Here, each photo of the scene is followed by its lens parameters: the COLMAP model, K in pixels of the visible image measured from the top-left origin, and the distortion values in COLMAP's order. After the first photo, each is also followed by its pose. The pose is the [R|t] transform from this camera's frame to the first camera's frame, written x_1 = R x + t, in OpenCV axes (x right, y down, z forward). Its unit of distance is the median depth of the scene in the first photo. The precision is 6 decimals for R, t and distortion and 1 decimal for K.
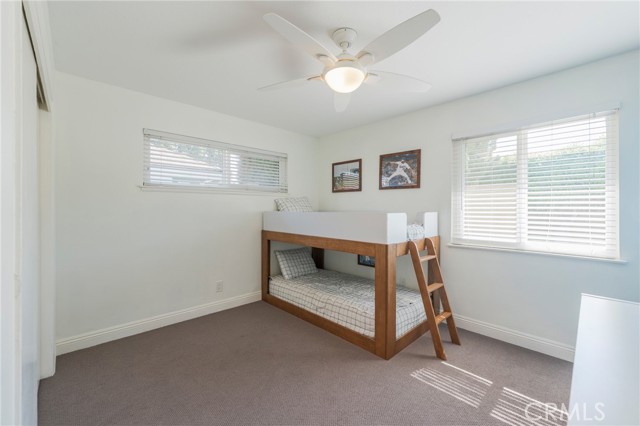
lens RADIAL K [[258.3, 0, 318.5], [0, 258.3, 210.0], [0, 0, 1]] dist [-0.001295, -0.000708]
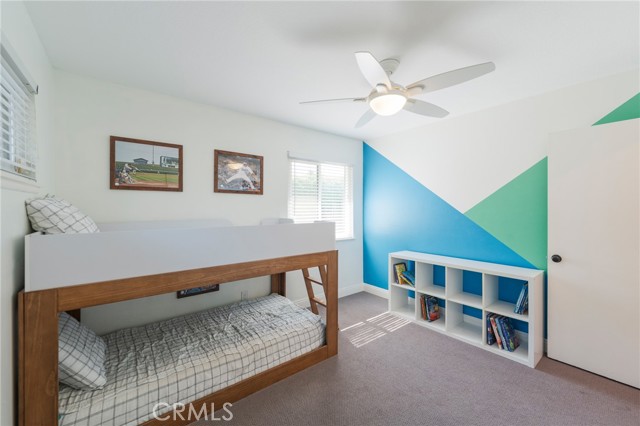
lens RADIAL K [[258.3, 0, 319.0], [0, 258.3, 209.3], [0, 0, 1]] dist [-0.001295, -0.000708]
pose [[0.097820, -0.002076, 0.995202, -0.578337], [0.014066, 0.999901, 0.000704, -0.024789], [-0.995105, 0.013930, 0.097839, 0.665473]]
